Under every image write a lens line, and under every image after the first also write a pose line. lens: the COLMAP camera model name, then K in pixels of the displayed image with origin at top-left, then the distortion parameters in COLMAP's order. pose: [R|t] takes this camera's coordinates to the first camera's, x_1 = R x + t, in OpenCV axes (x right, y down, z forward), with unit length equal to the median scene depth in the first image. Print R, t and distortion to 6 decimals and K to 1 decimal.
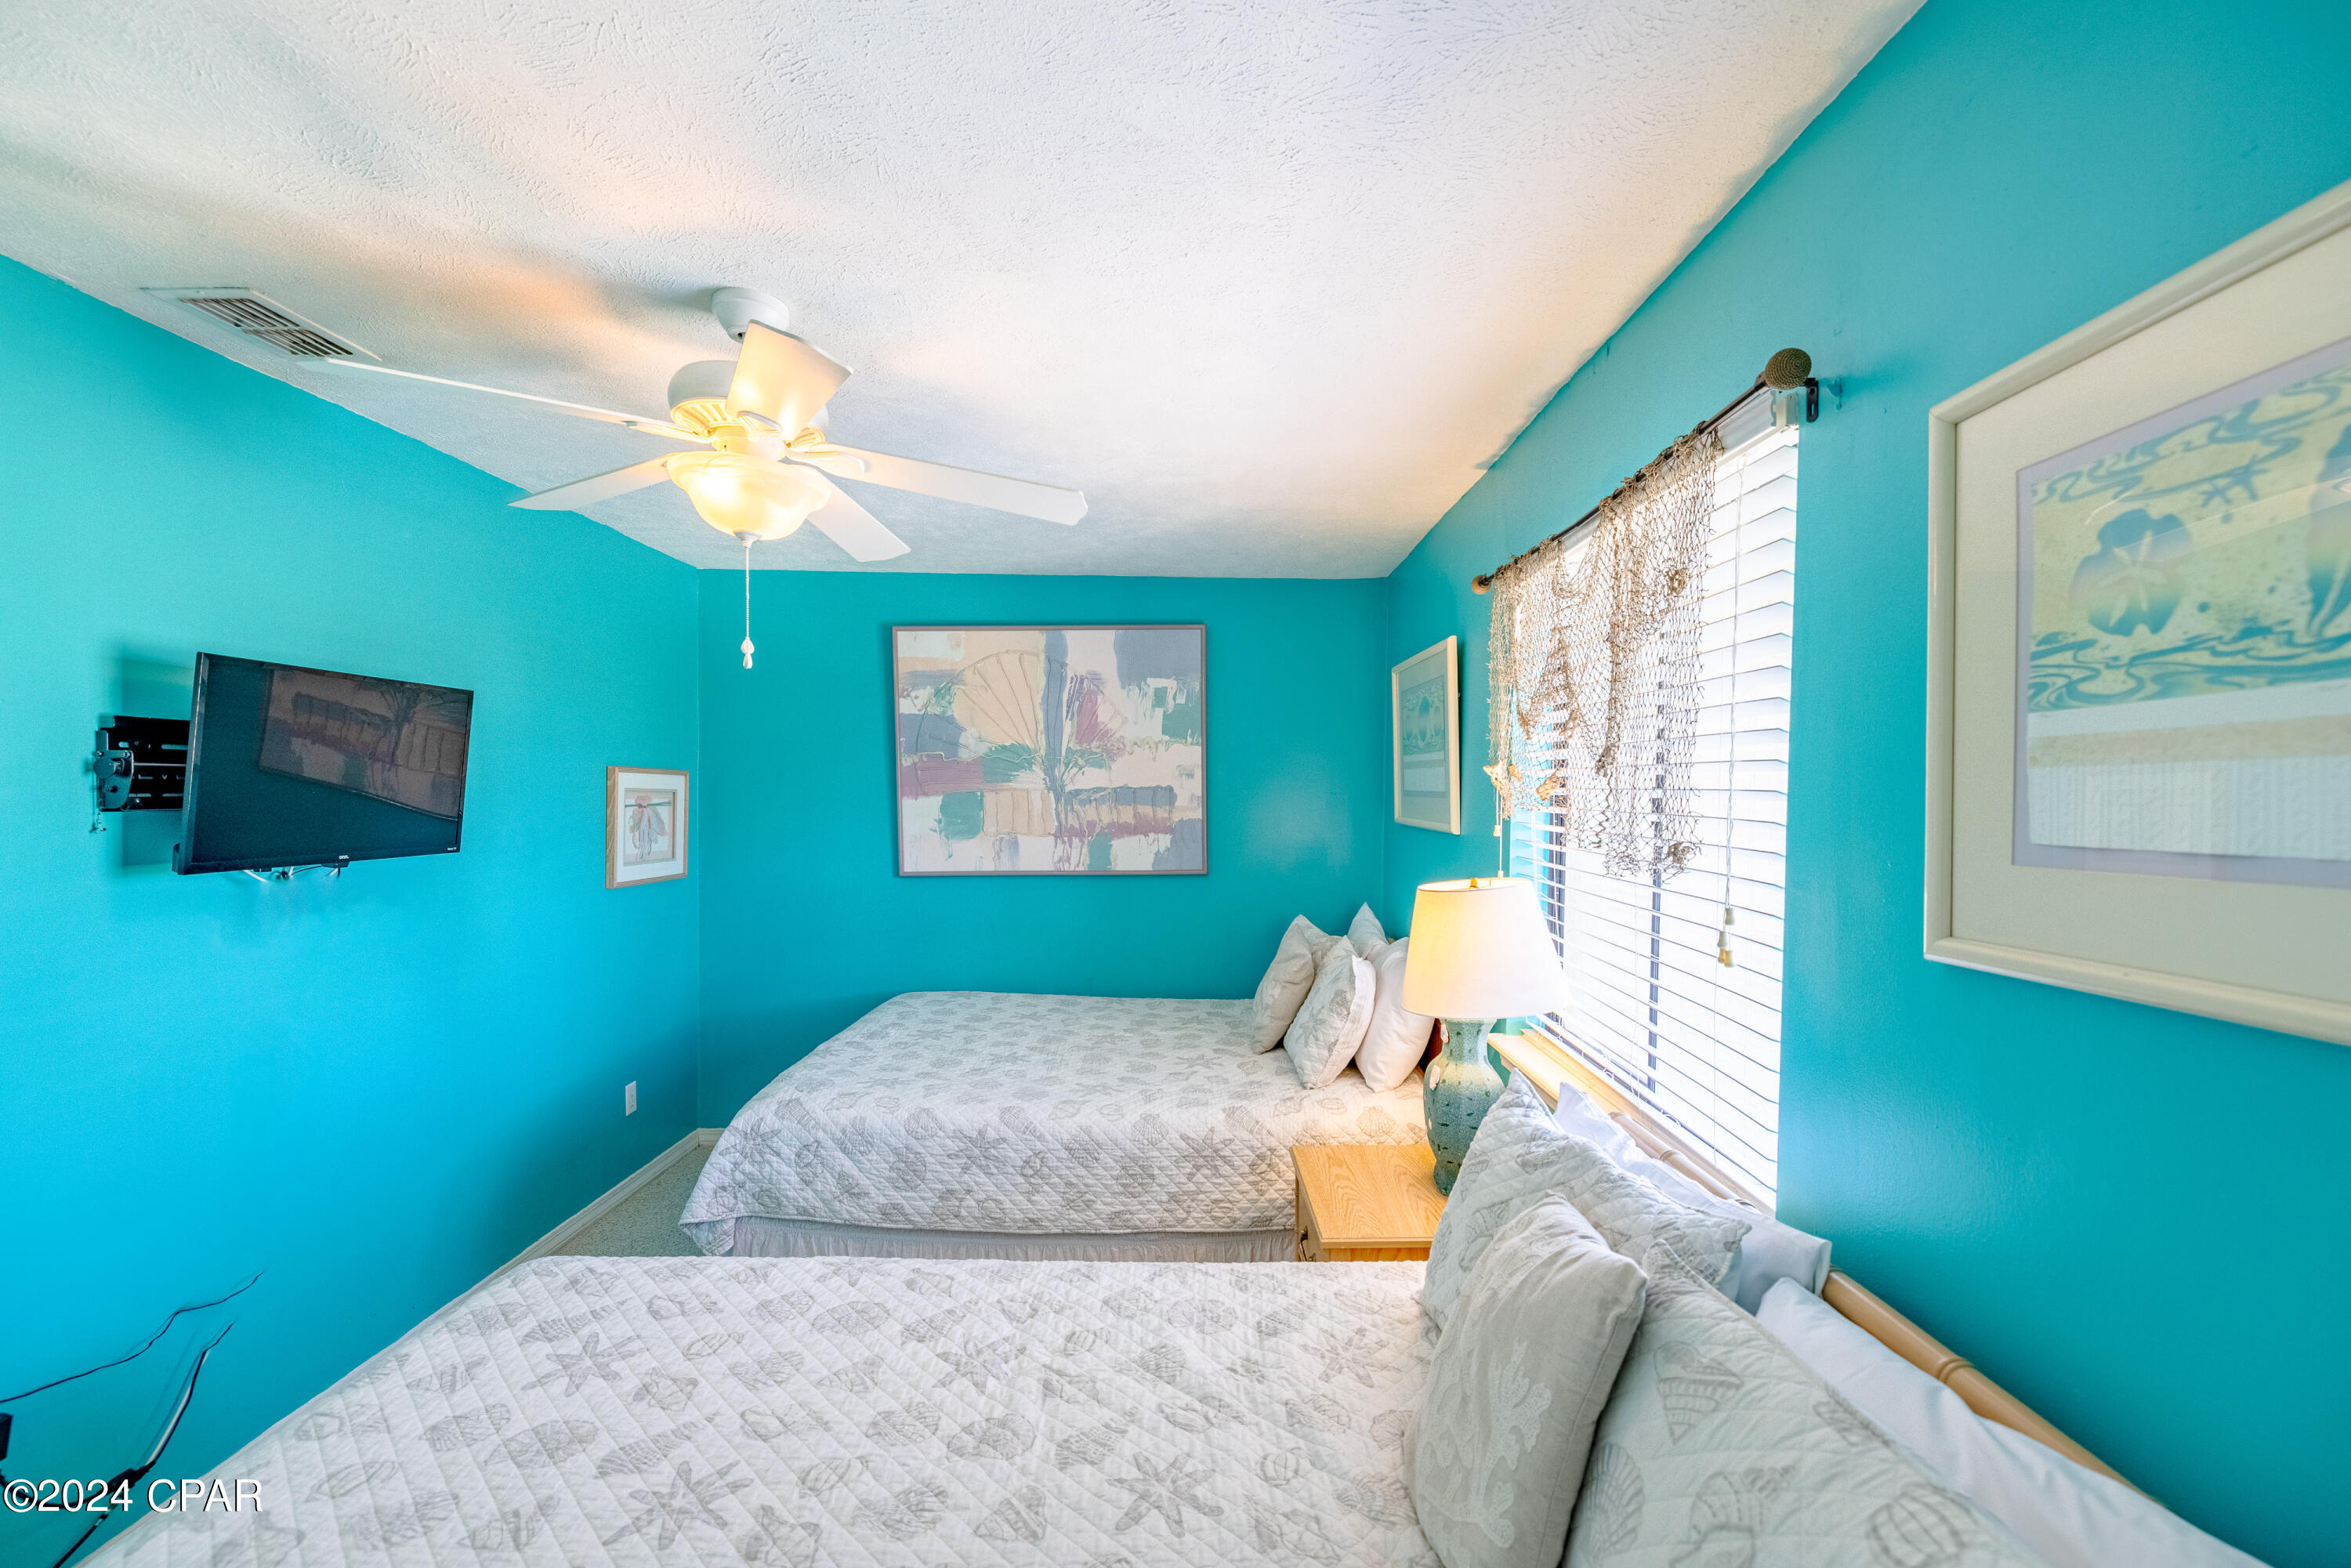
lens RADIAL K [[996.2, 0, 1176.2], [0, 996.2, 796.0], [0, 0, 1]] dist [-0.004819, 0.000166]
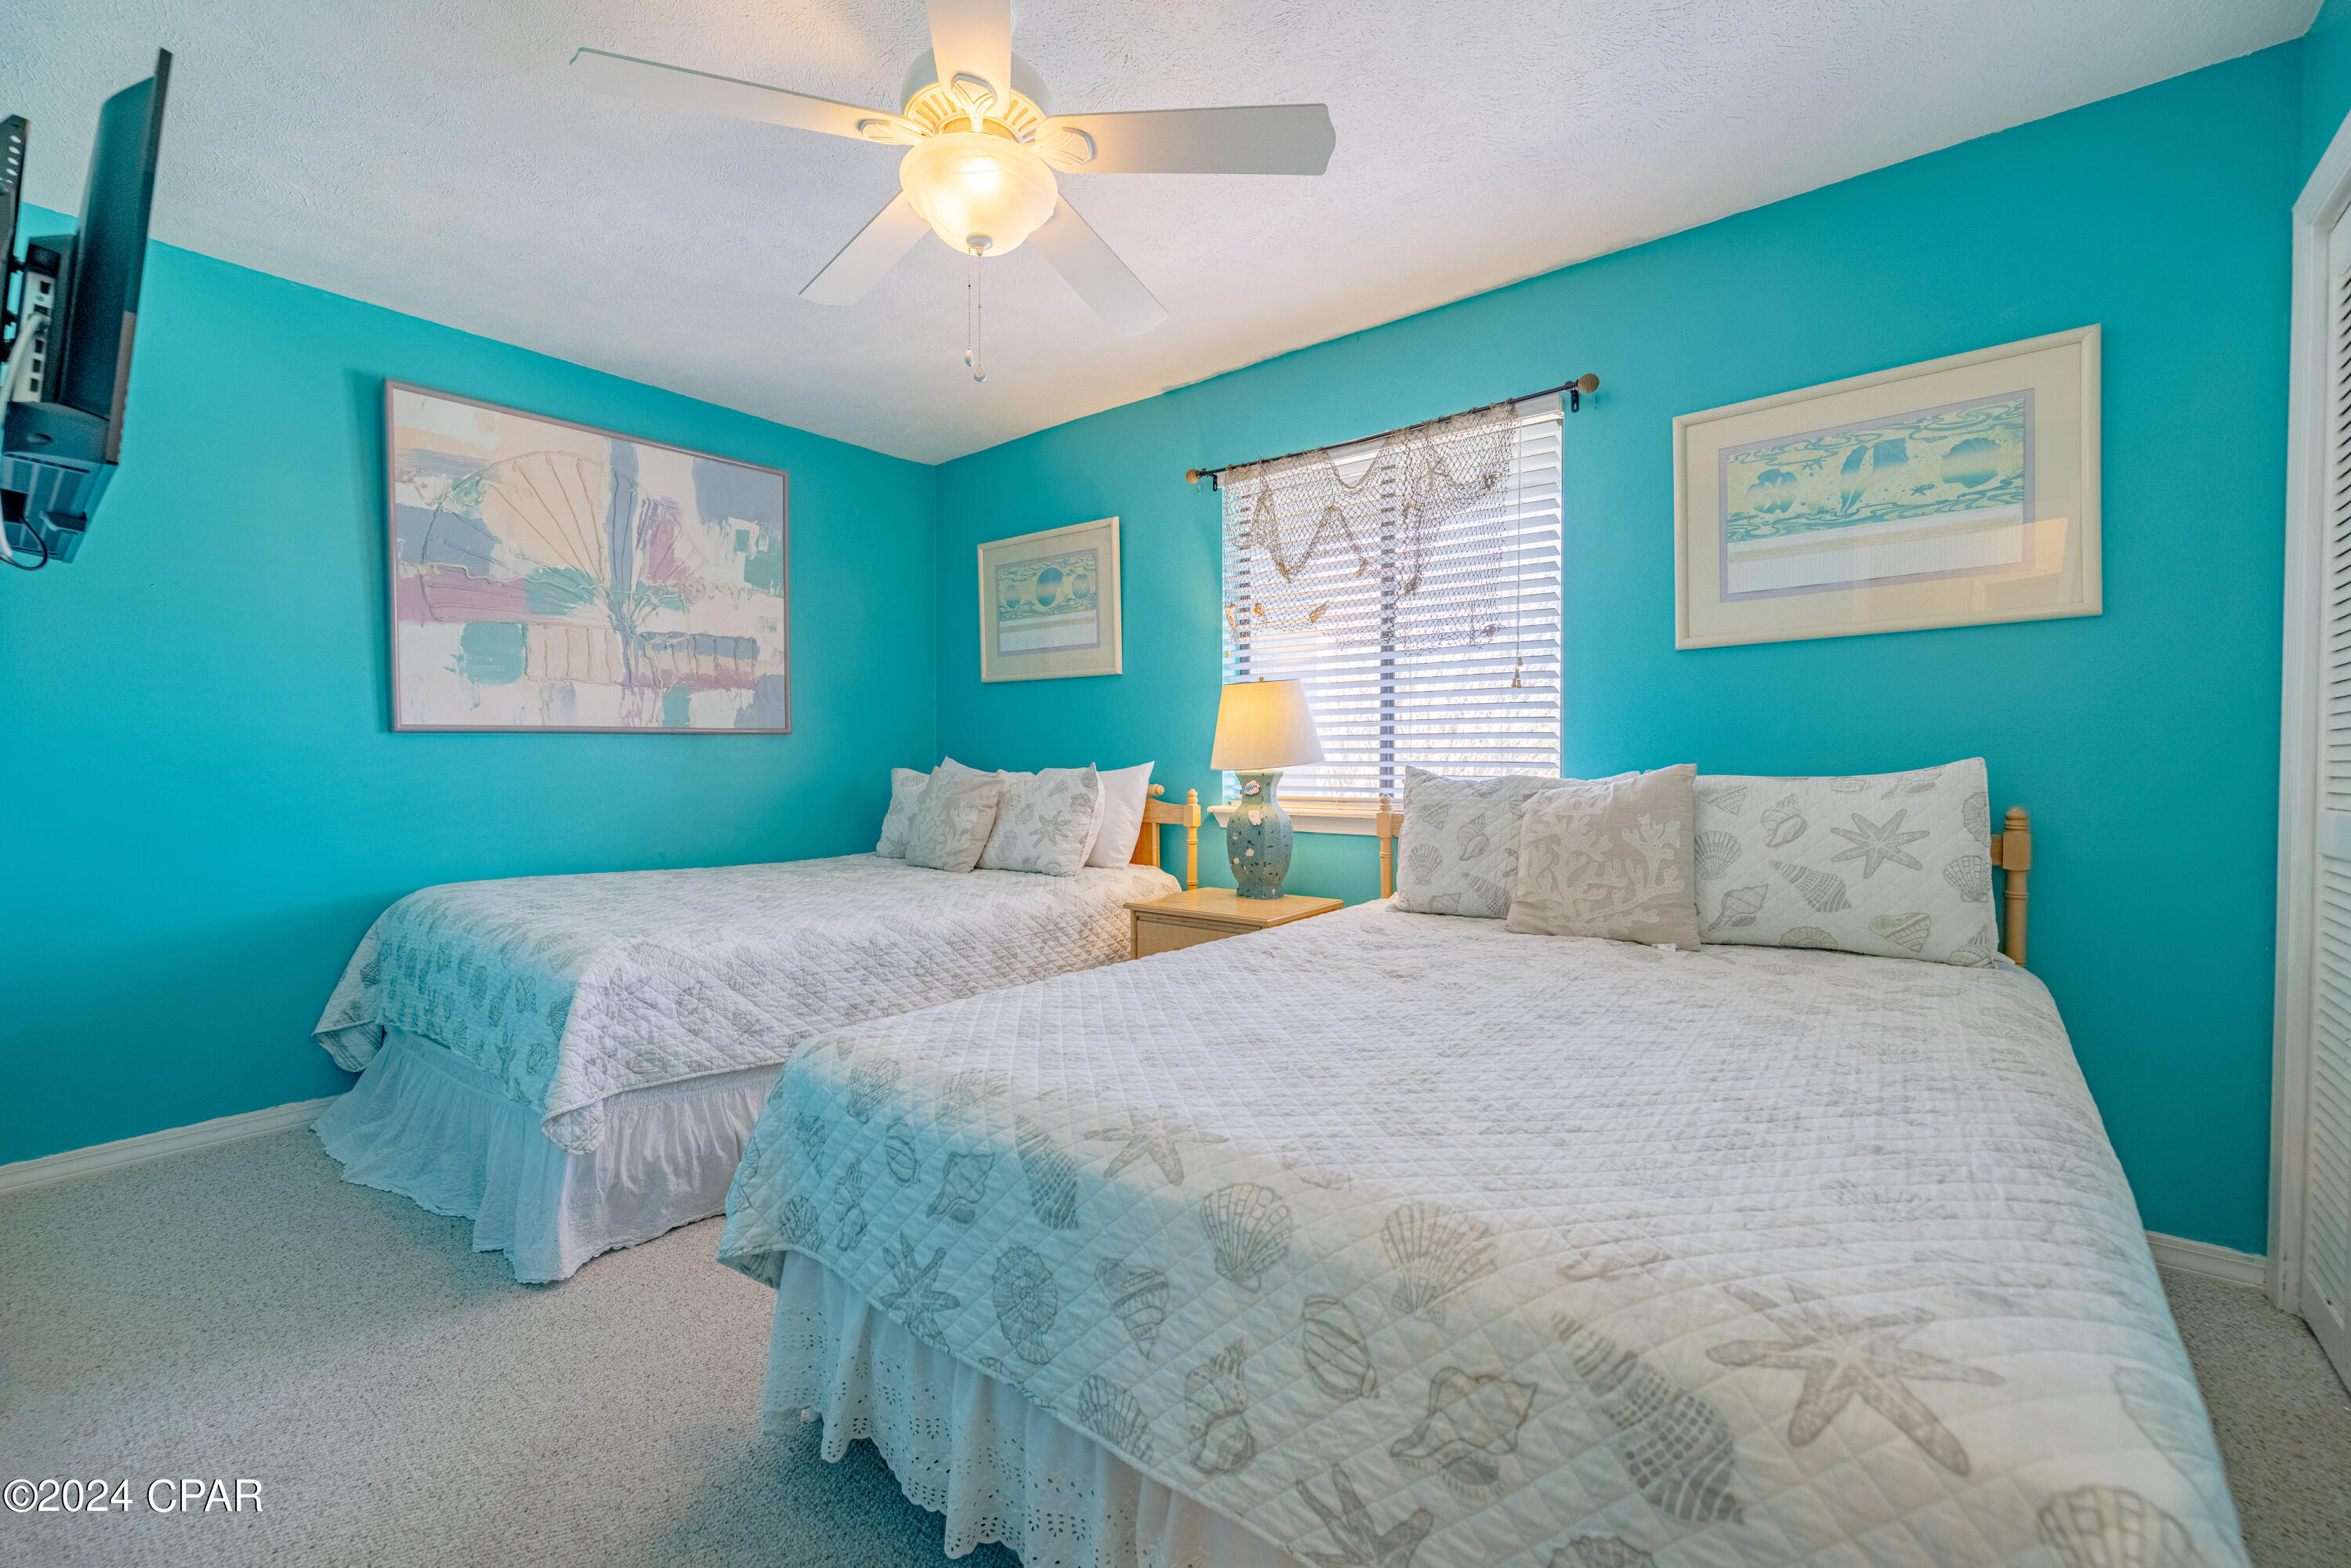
lens RADIAL K [[996.2, 0, 1159.8], [0, 996.2, 763.4], [0, 0, 1]] dist [-0.004819, 0.000166]
pose [[0.630171, -0.008811, 0.776406, -0.489787], [0.011220, 0.999935, 0.002240, 0.109540], [-0.776375, 0.007300, 0.630229, 0.121410]]
